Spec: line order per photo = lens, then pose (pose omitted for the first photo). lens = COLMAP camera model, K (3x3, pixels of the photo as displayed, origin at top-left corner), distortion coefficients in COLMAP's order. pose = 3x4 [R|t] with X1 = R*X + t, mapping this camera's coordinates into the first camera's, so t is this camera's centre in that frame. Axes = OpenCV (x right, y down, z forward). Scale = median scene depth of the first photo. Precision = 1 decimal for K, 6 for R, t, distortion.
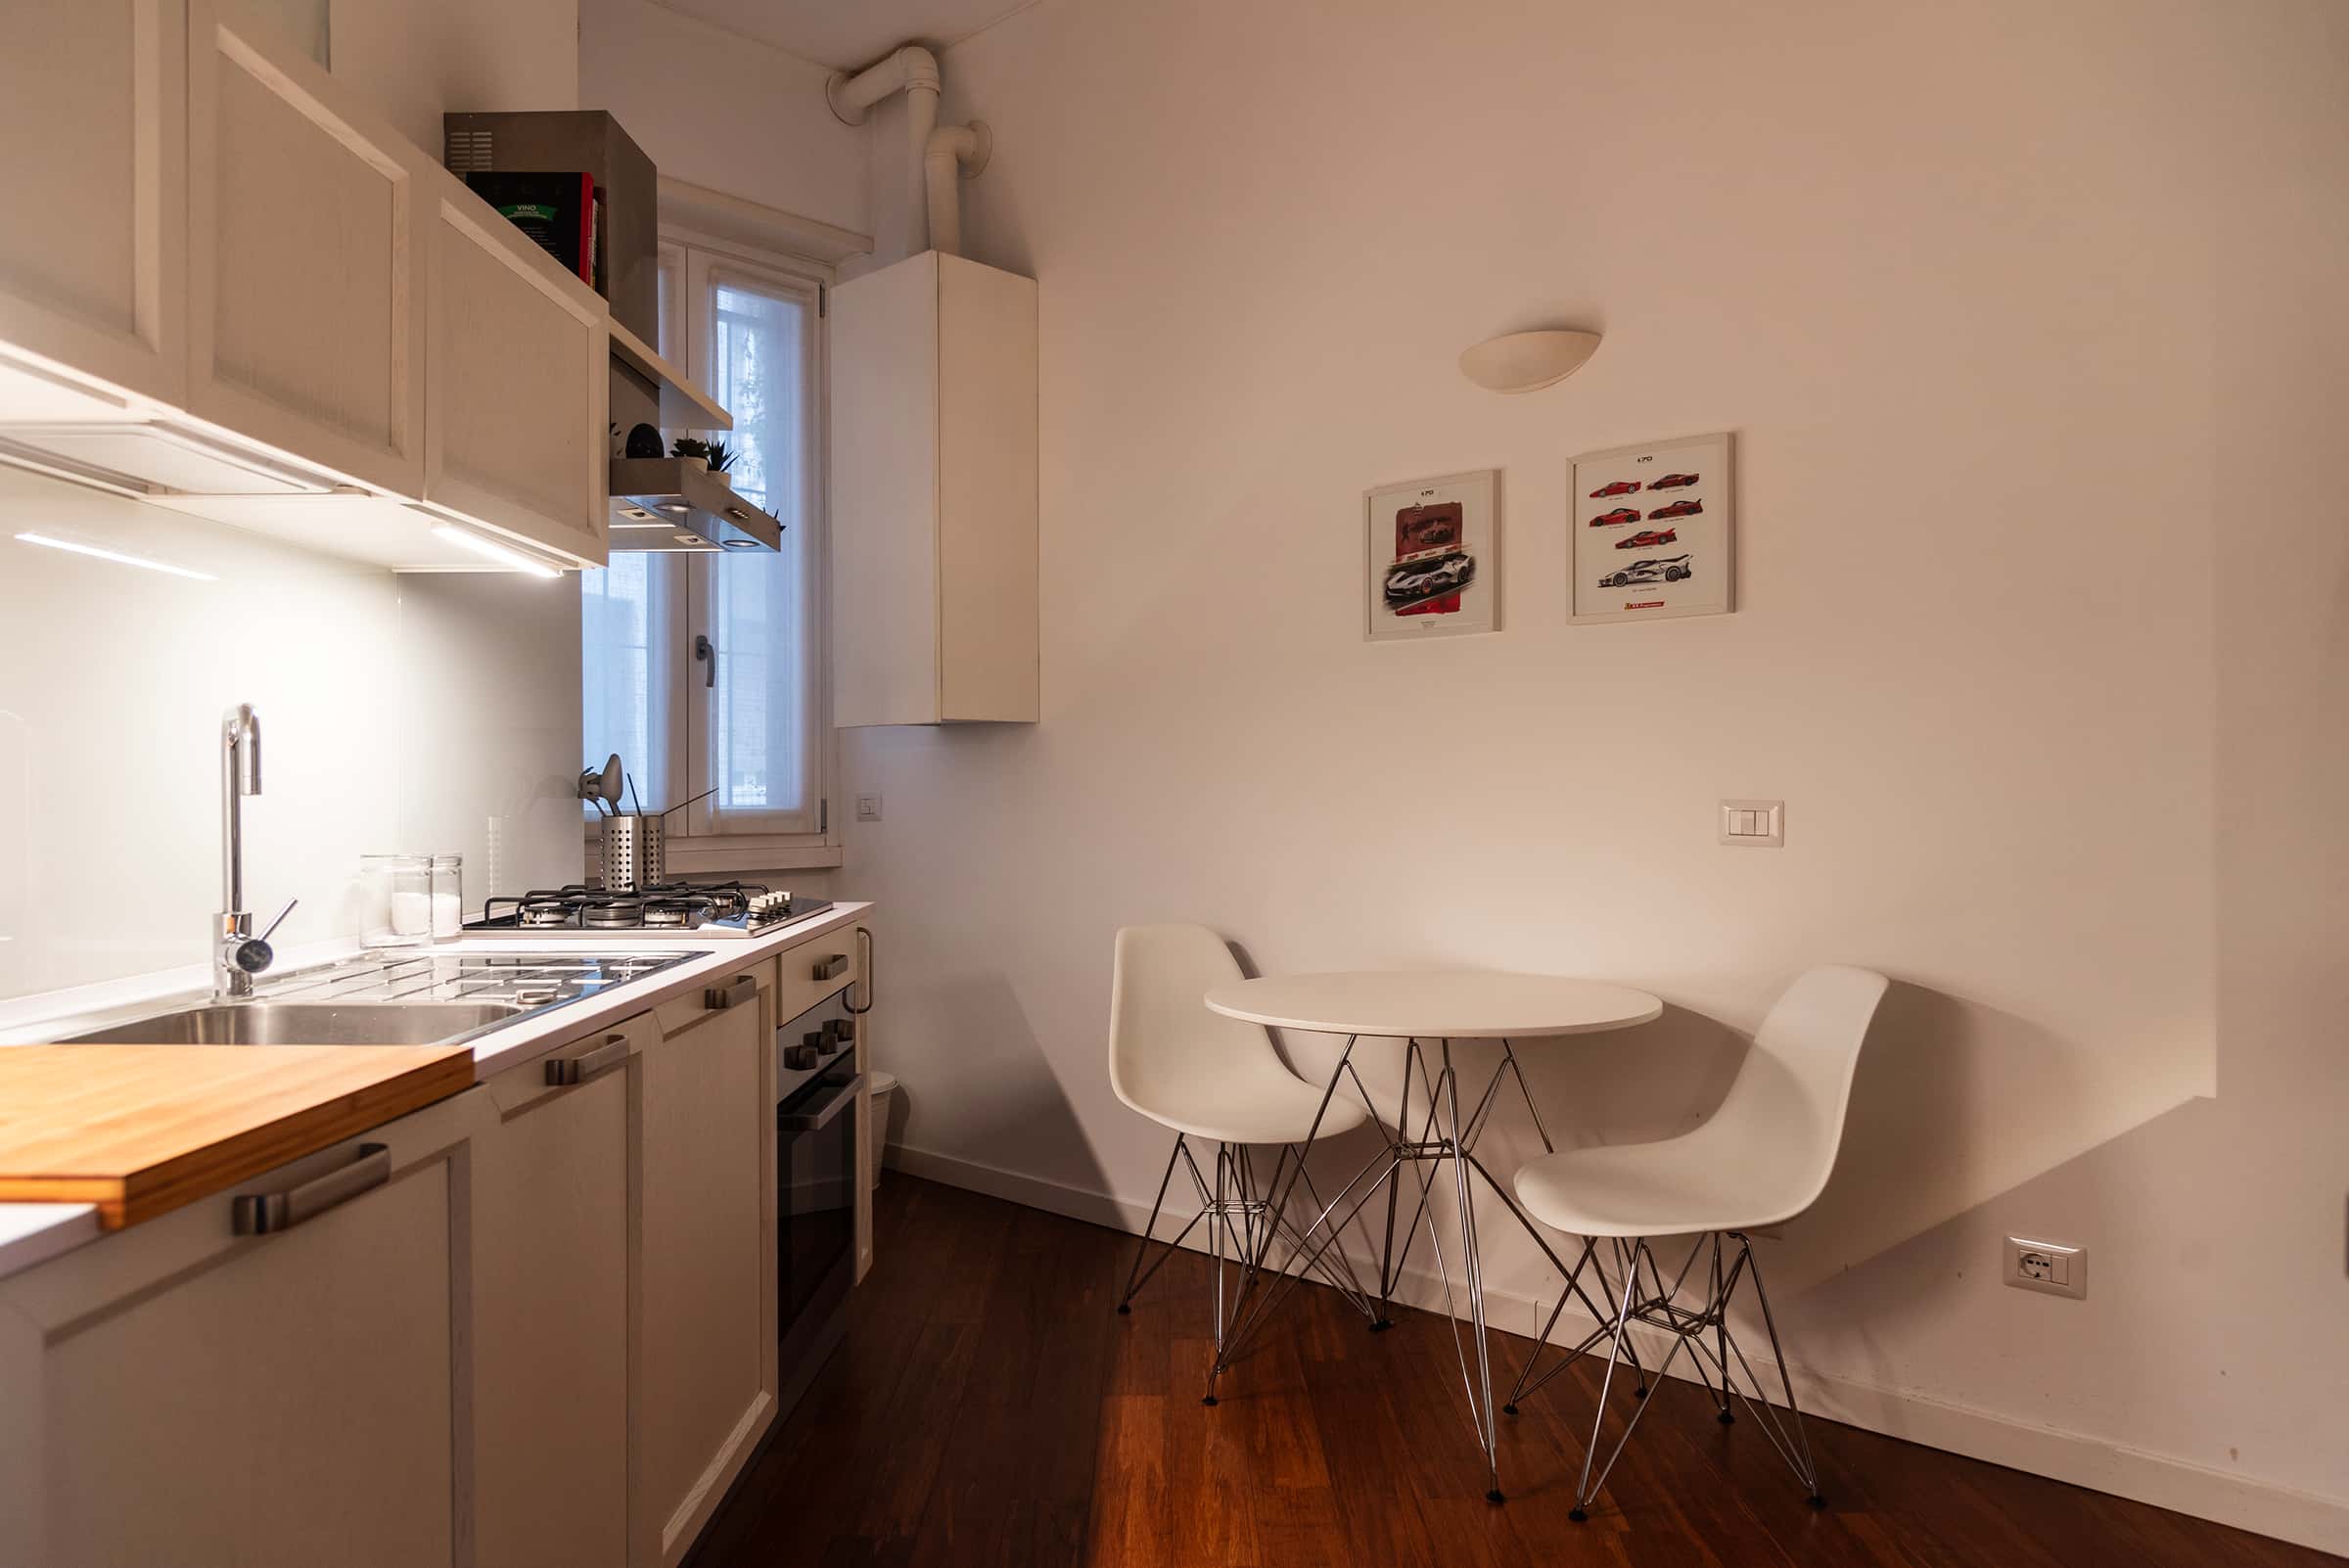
lens RADIAL K [[1566.0, 0, 1172.9], [0, 1566.0, 800.7], [0, 0, 1]] dist [-0.015870, -0.005709]
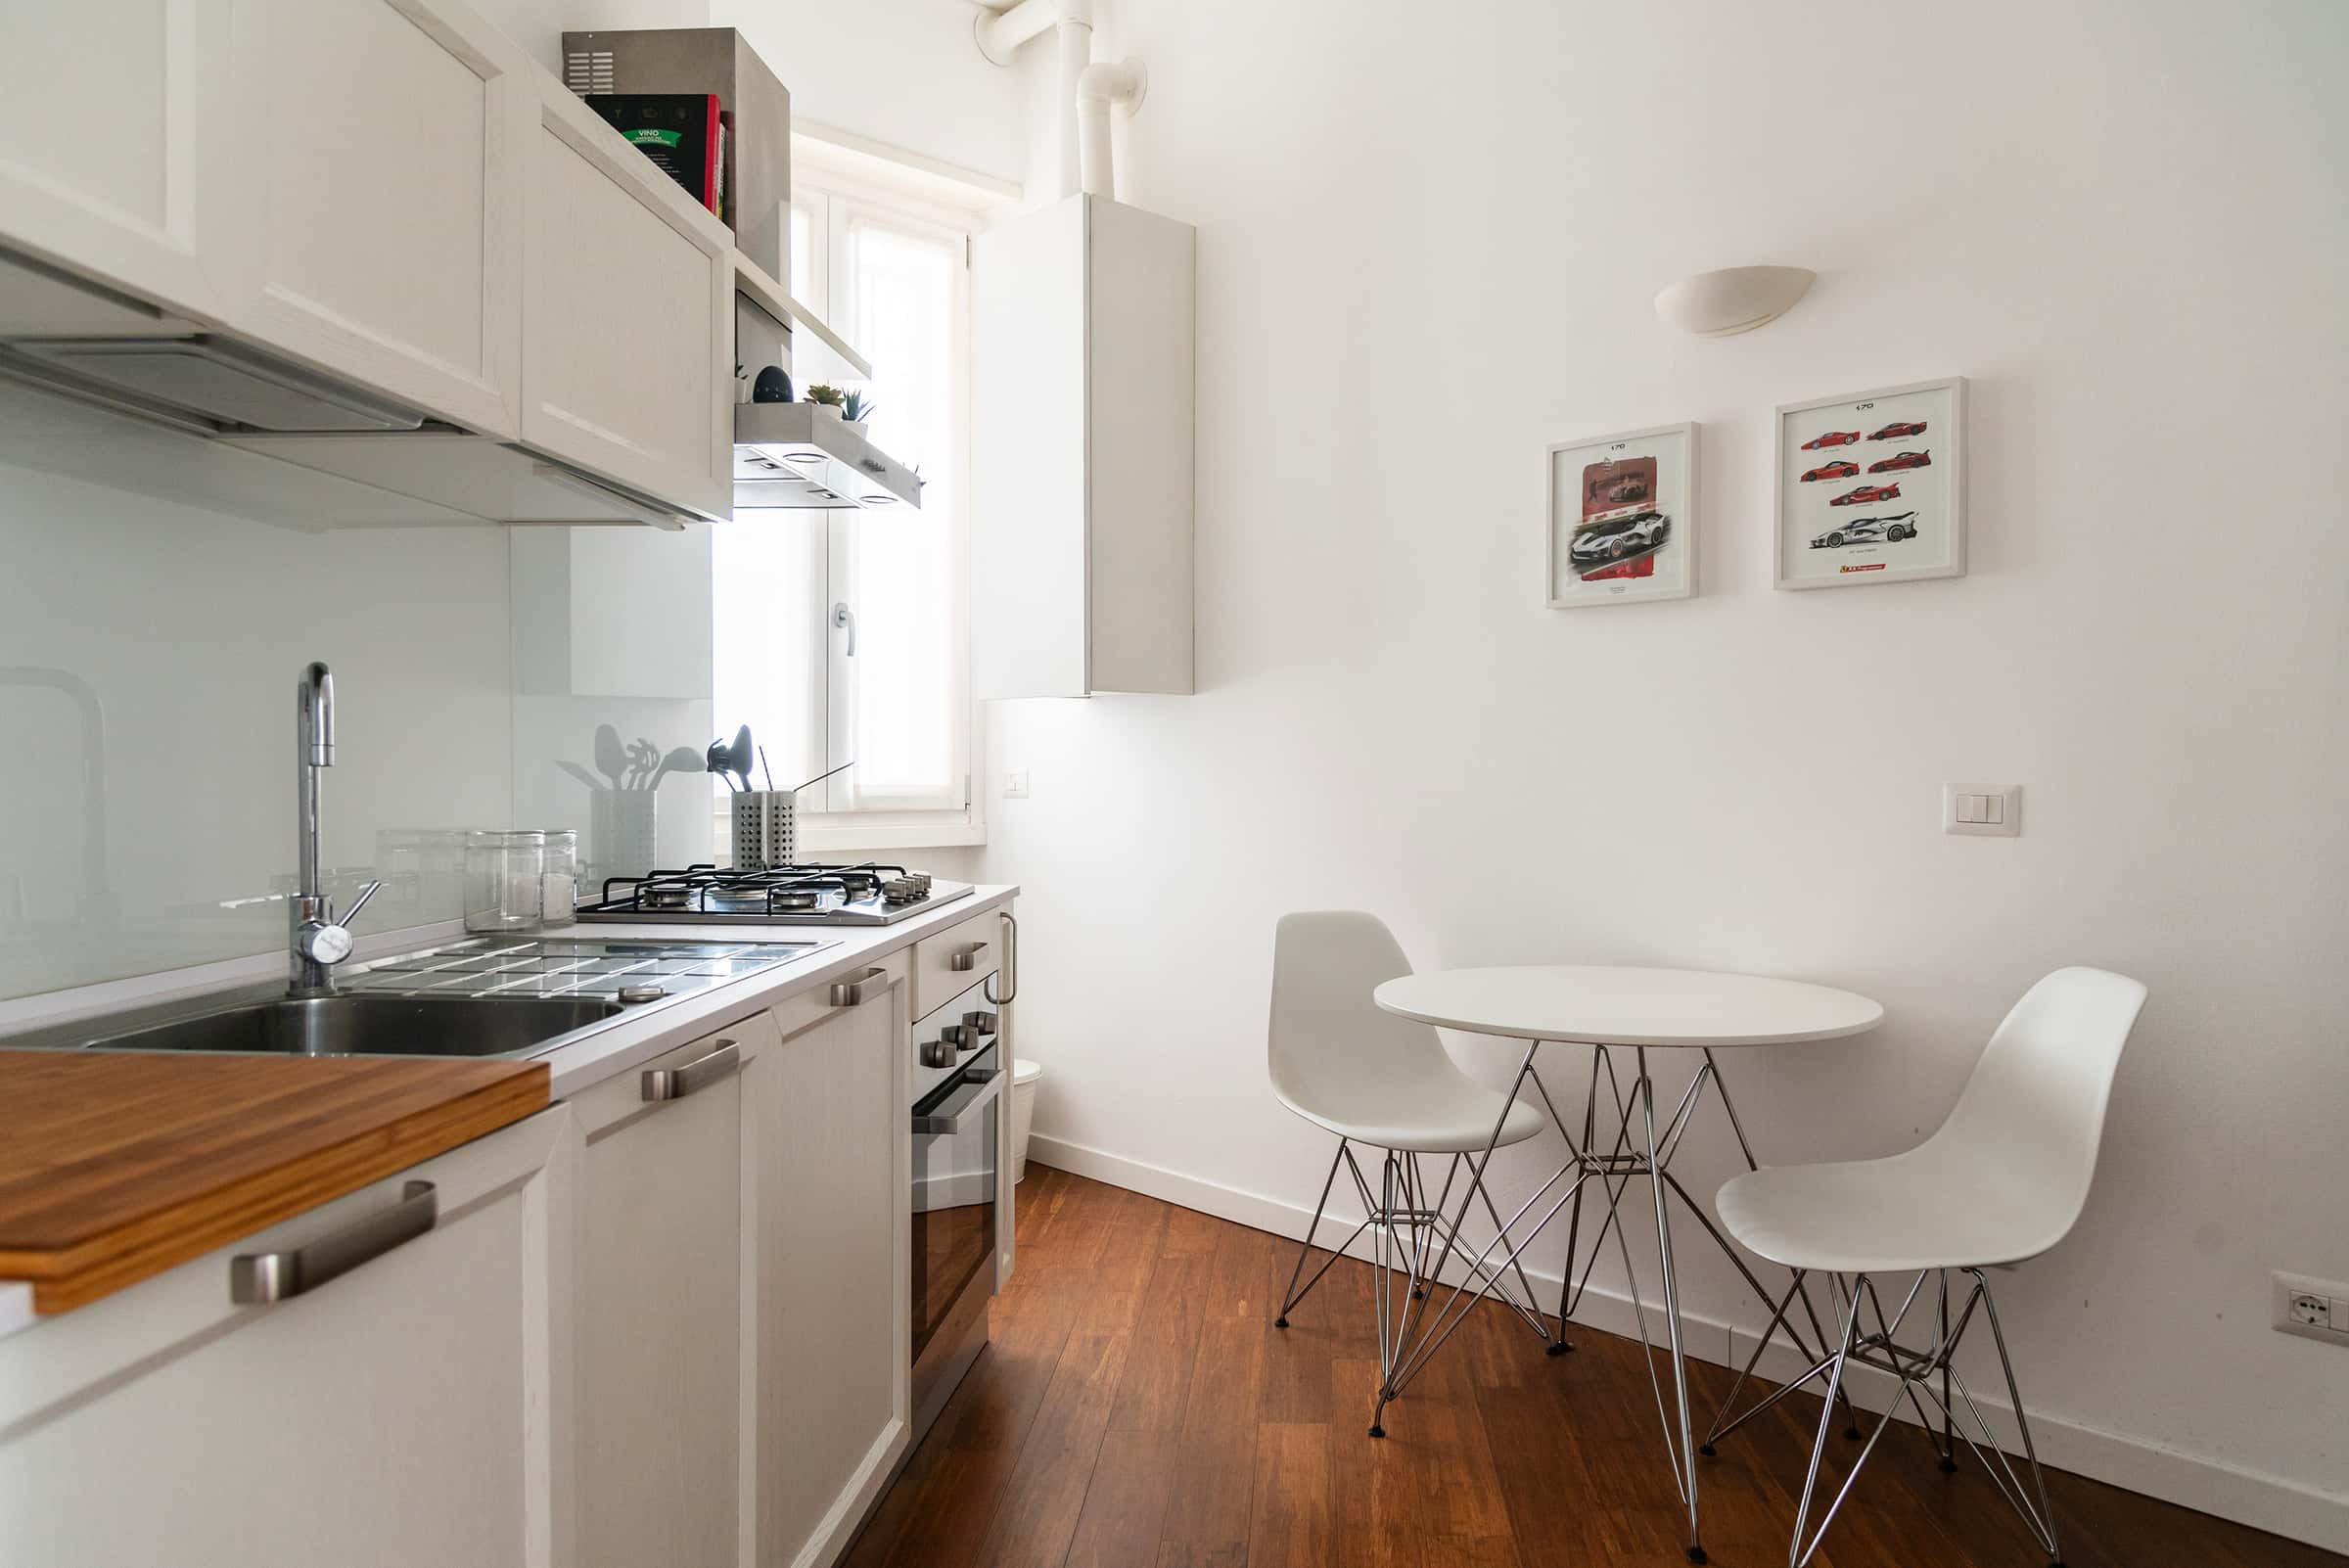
lens RADIAL K [[1571.2, 0, 1247.3], [0, 1571.2, 792.8], [0, 0, 1]] dist [-0.005341, -0.003983]
pose [[0.998867, 0.008023, -0.046906, -0.011755], [-0.007571, 0.999923, 0.009801, -0.000765], [0.046981, -0.009434, 0.998851, 0.074190]]
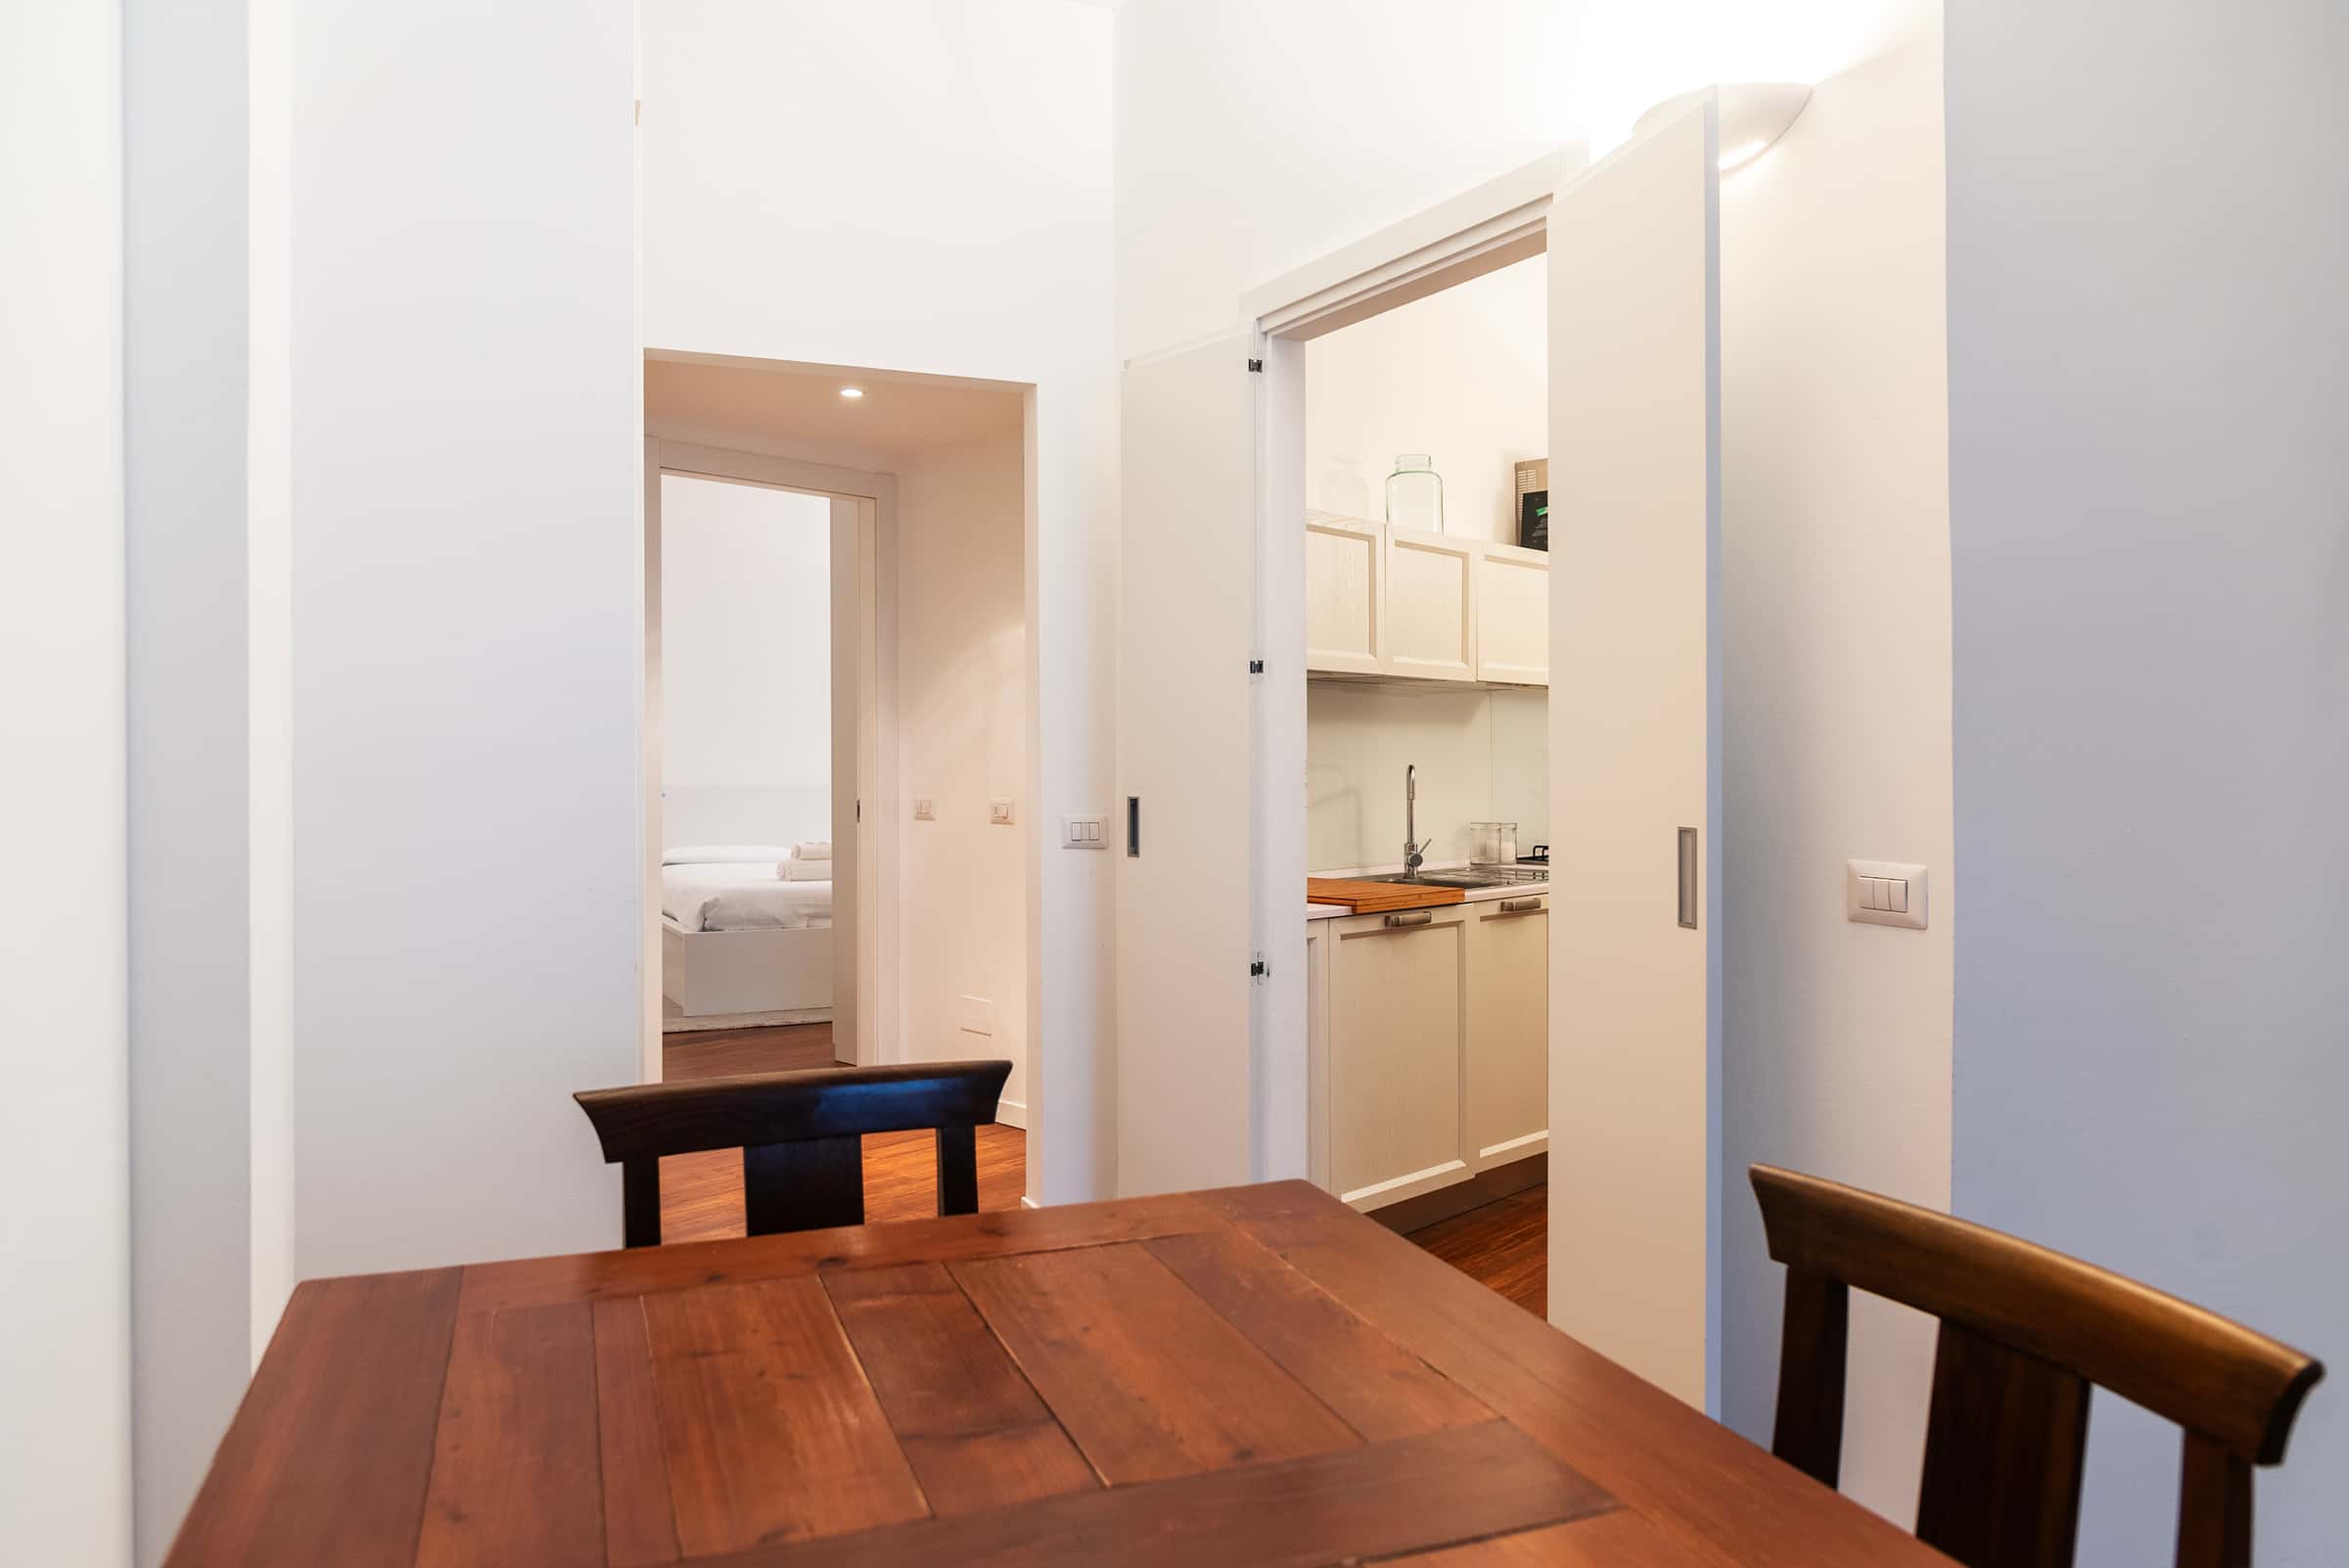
lens RADIAL K [[1604.8, 0, 1187.5], [0, 1604.8, 780.5], [0, 0, 1]] dist [-0.006149, -0.000014]
pose [[0.733374, 0.004572, -0.679811, 0.566988], [-0.002436, 0.999989, 0.004098, -0.025997], [0.679822, -0.001349, 0.733376, -0.728053]]
